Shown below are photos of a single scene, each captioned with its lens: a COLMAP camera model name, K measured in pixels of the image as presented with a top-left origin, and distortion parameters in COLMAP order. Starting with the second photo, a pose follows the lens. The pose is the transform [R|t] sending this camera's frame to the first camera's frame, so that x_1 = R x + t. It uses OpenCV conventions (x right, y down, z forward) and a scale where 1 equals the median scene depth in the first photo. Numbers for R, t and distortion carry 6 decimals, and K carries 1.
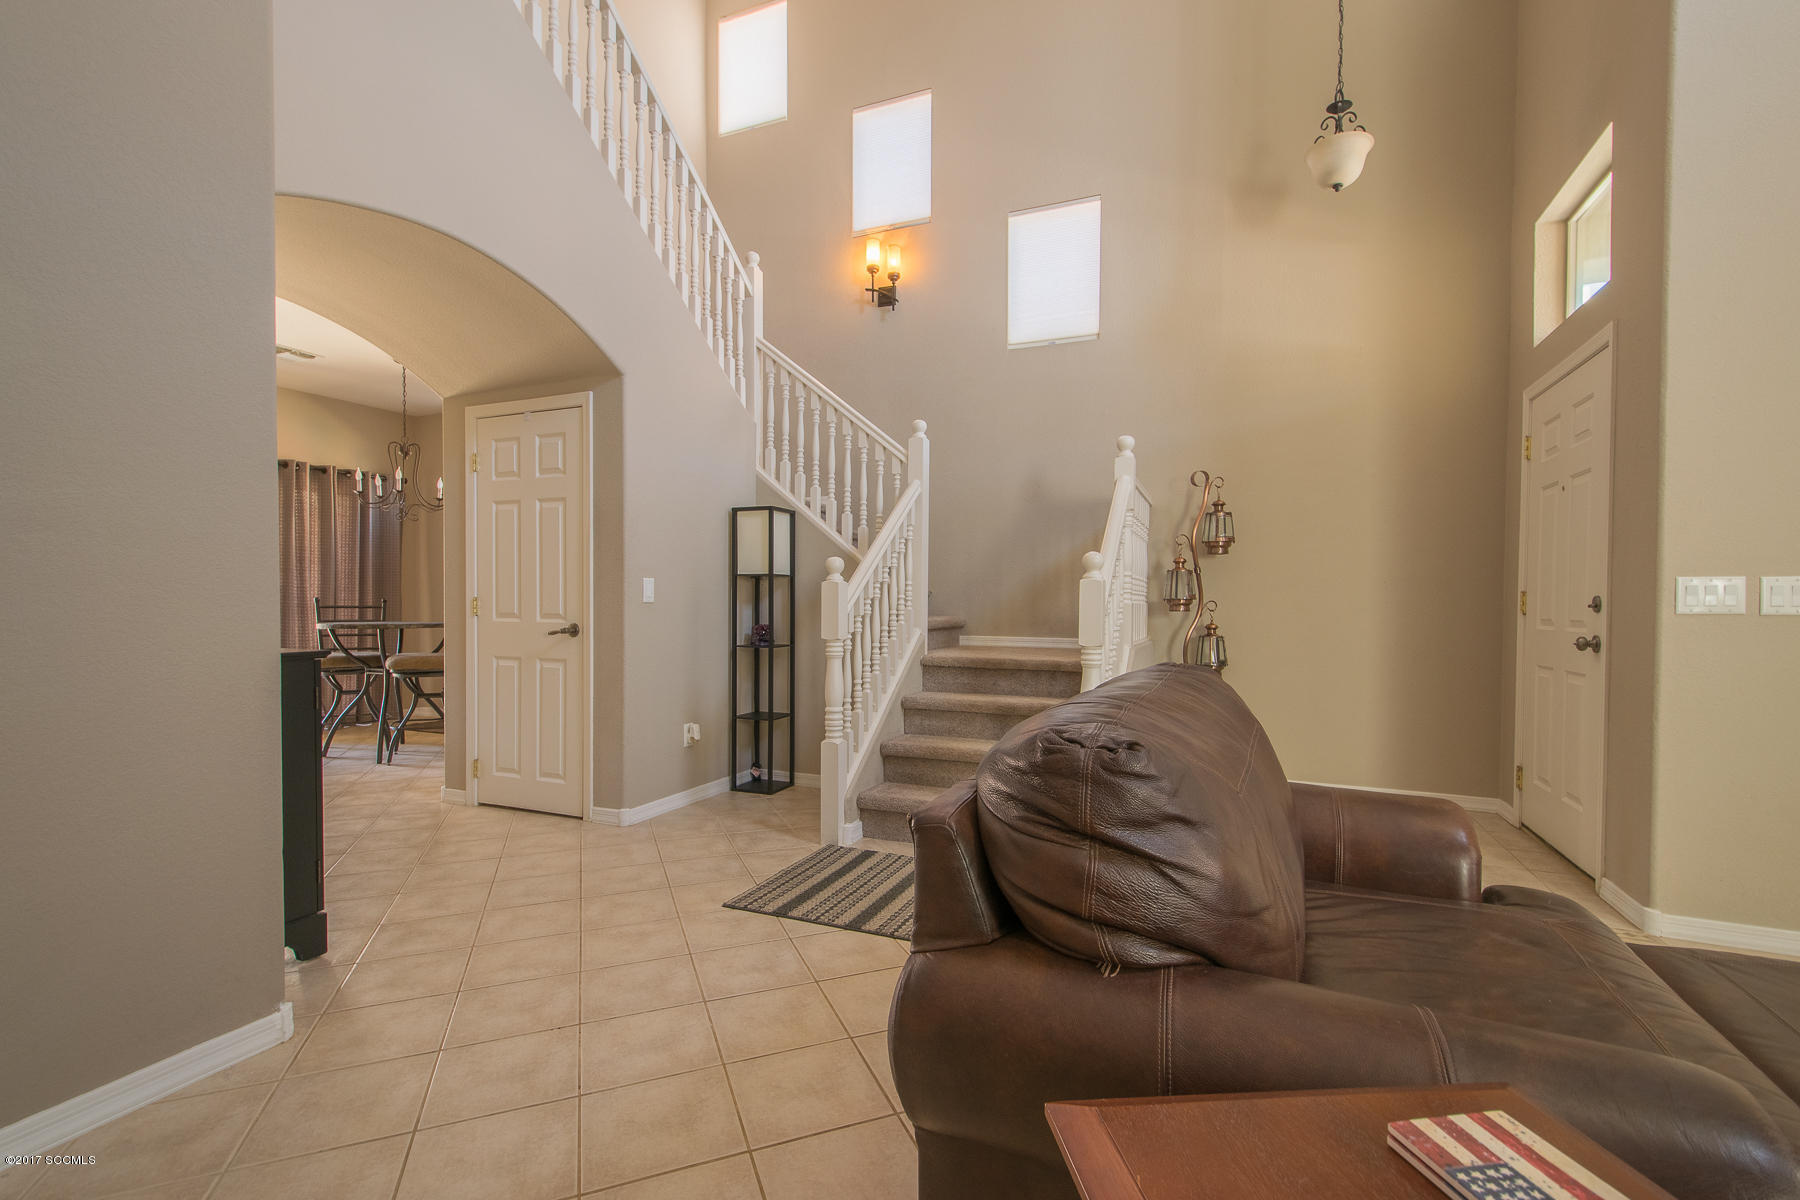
lens RADIAL K [[787.8, 0, 898.2], [0, 787.8, 616.1], [0, 0, 1]] dist [0.009343, -0.000507]
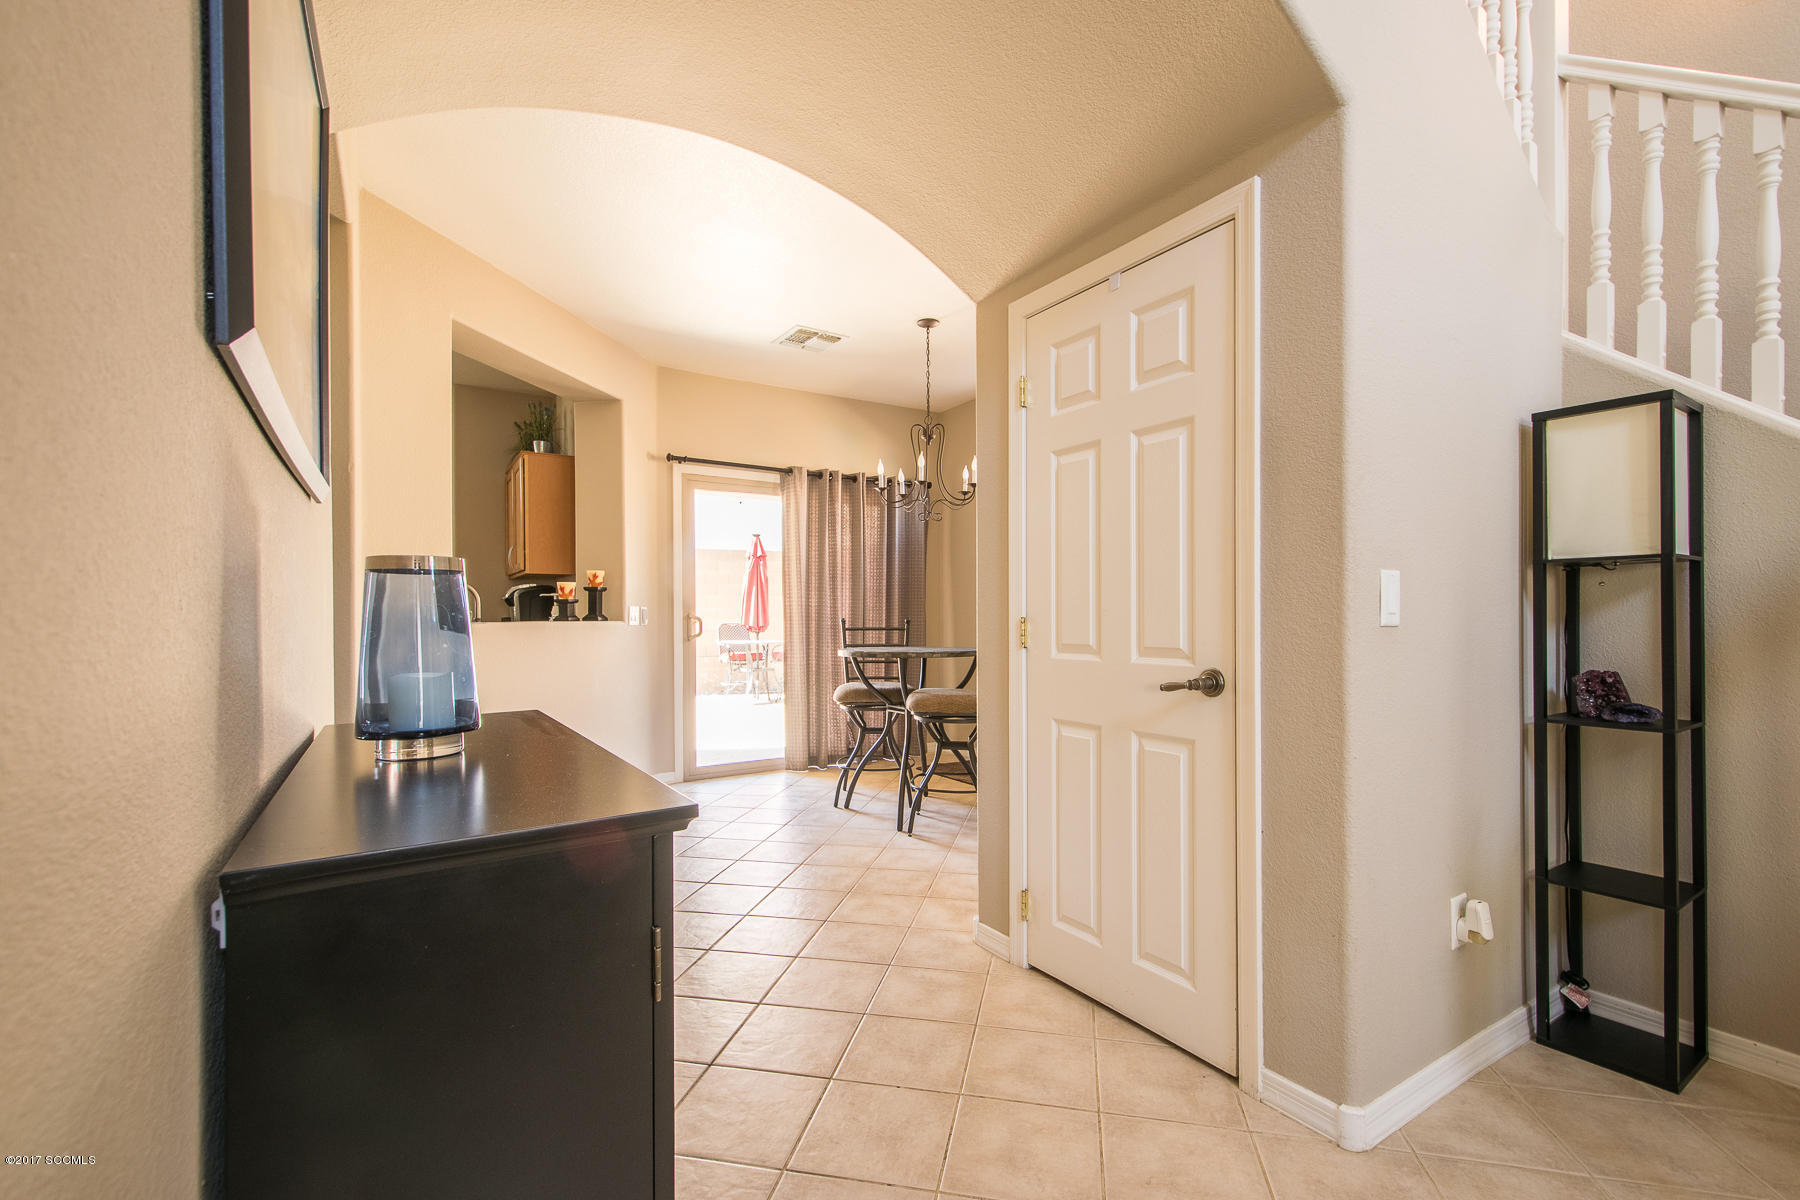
lens RADIAL K [[787.8, 0, 898.2], [0, 787.8, 616.1], [0, 0, 1]] dist [0.009343, -0.000507]
pose [[0.824235, -0.010505, -0.566150, -0.212031], [-0.001393, 0.999787, -0.020580, -0.009550], [0.566246, 0.017751, 0.824045, 0.349813]]
